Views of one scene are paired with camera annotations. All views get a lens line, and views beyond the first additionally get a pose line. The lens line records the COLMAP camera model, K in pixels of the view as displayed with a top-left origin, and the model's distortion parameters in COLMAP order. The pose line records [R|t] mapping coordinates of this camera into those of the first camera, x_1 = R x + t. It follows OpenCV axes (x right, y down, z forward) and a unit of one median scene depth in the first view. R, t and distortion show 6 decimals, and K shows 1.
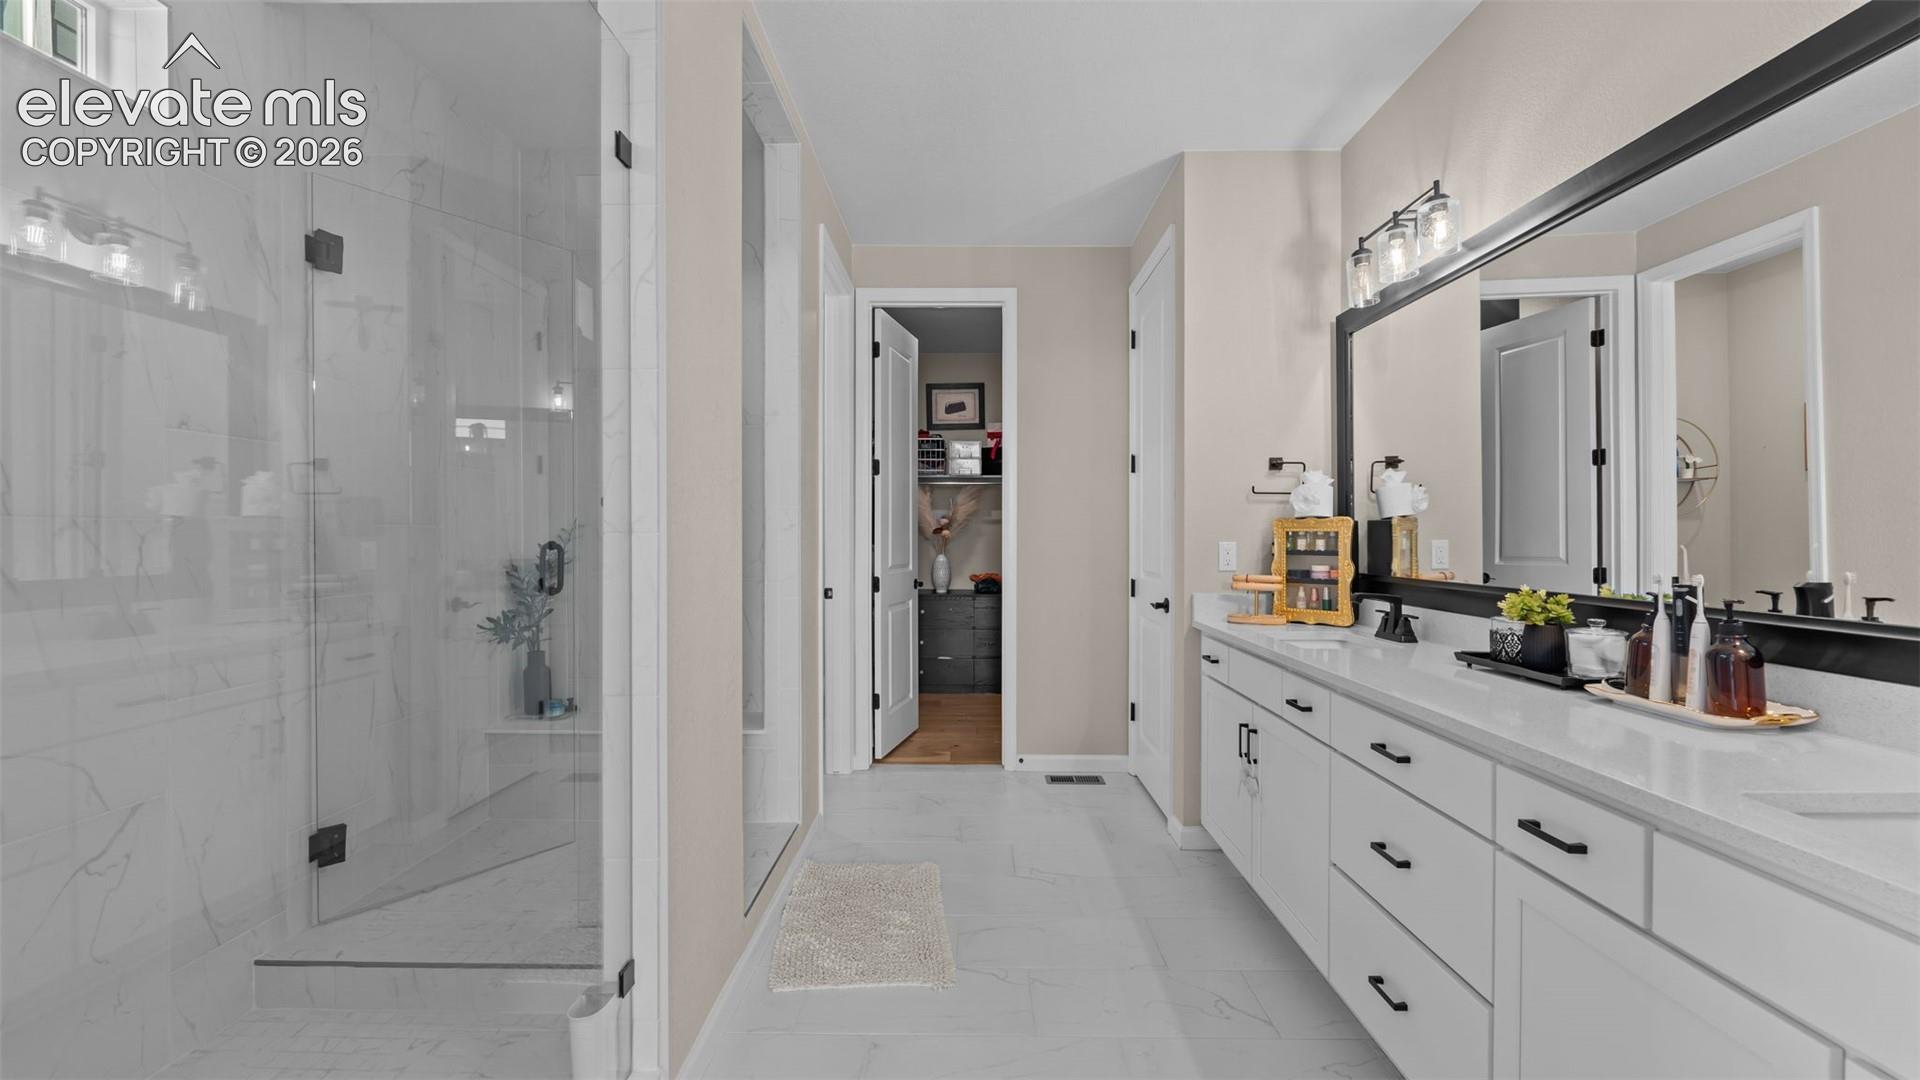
lens RADIAL K [[777.1, 0, 958.8], [0, 777.1, 528.8], [0, 0, 1]] dist [0.000819, -0.000228]
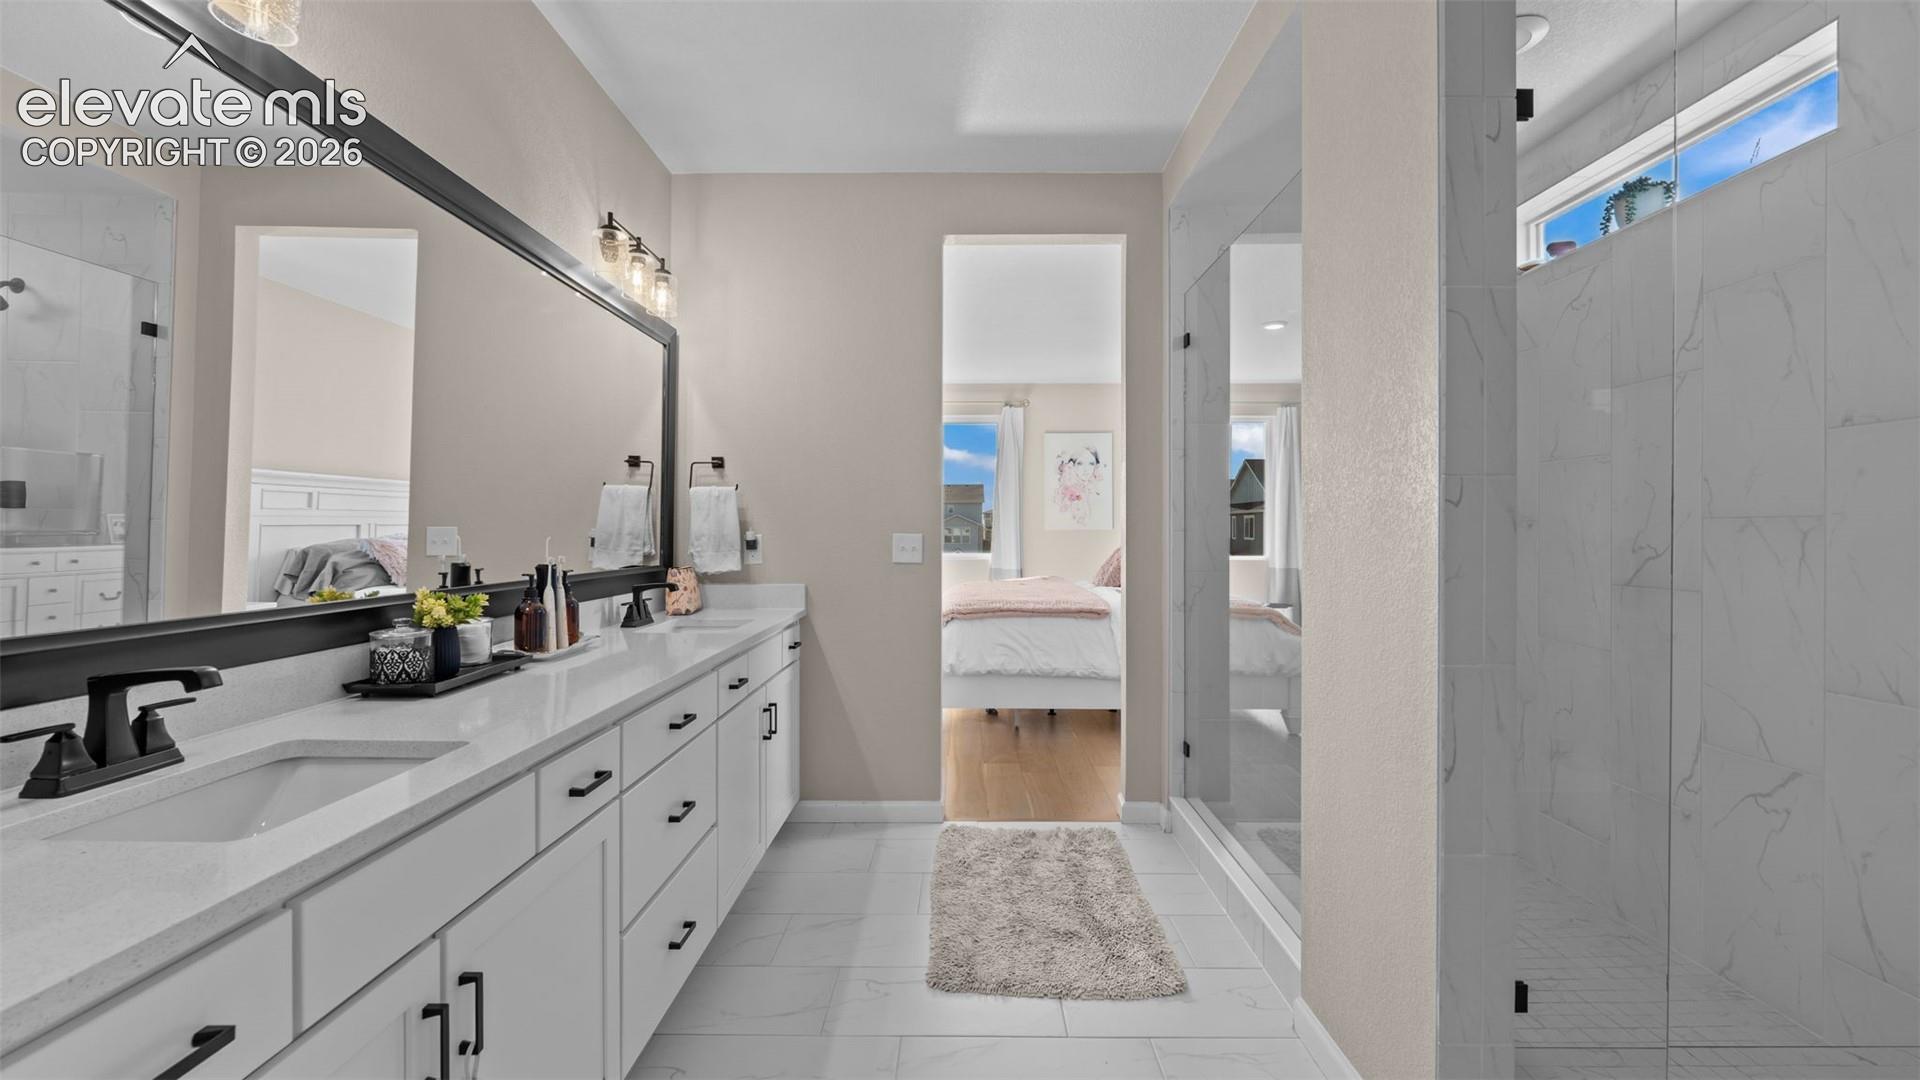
lens RADIAL K [[781.3, 0, 944.2], [0, 781.3, 536.8], [0, 0, 1]] dist [-0.001268, -0.000066]
pose [[-0.999954, -0.001609, 0.009413, 0.161794], [-0.001617, 0.999998, -0.000916, 0.018568], [-0.009412, -0.000931, -0.999955, 2.133327]]
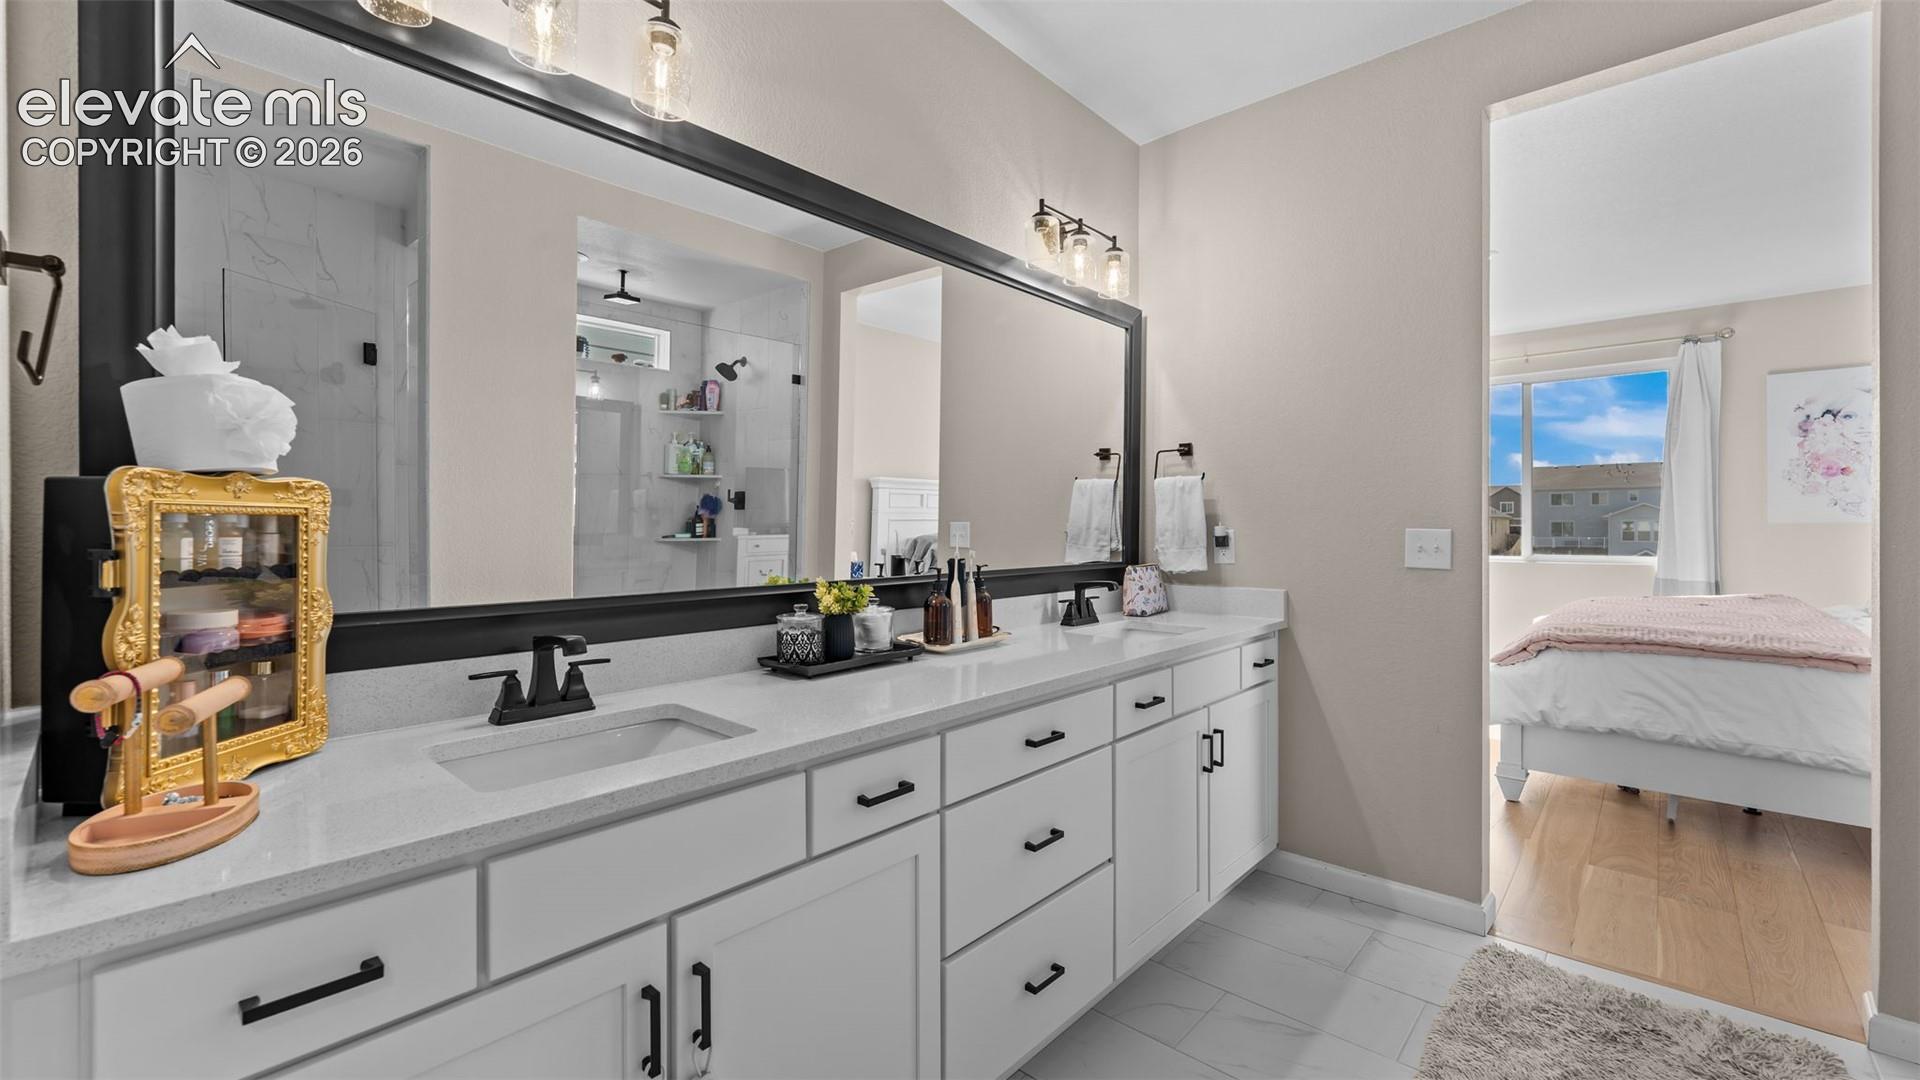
lens RADIAL K [[777.1, 0, 958.8], [0, 777.1, 528.8], [0, 0, 1]] dist [0.000819, -0.000228]
pose [[-0.749100, -0.002853, 0.662450, -0.031455], [-0.005404, 0.999984, -0.001803, 0.016204], [-0.662434, -0.004931, -0.749104, 1.831668]]
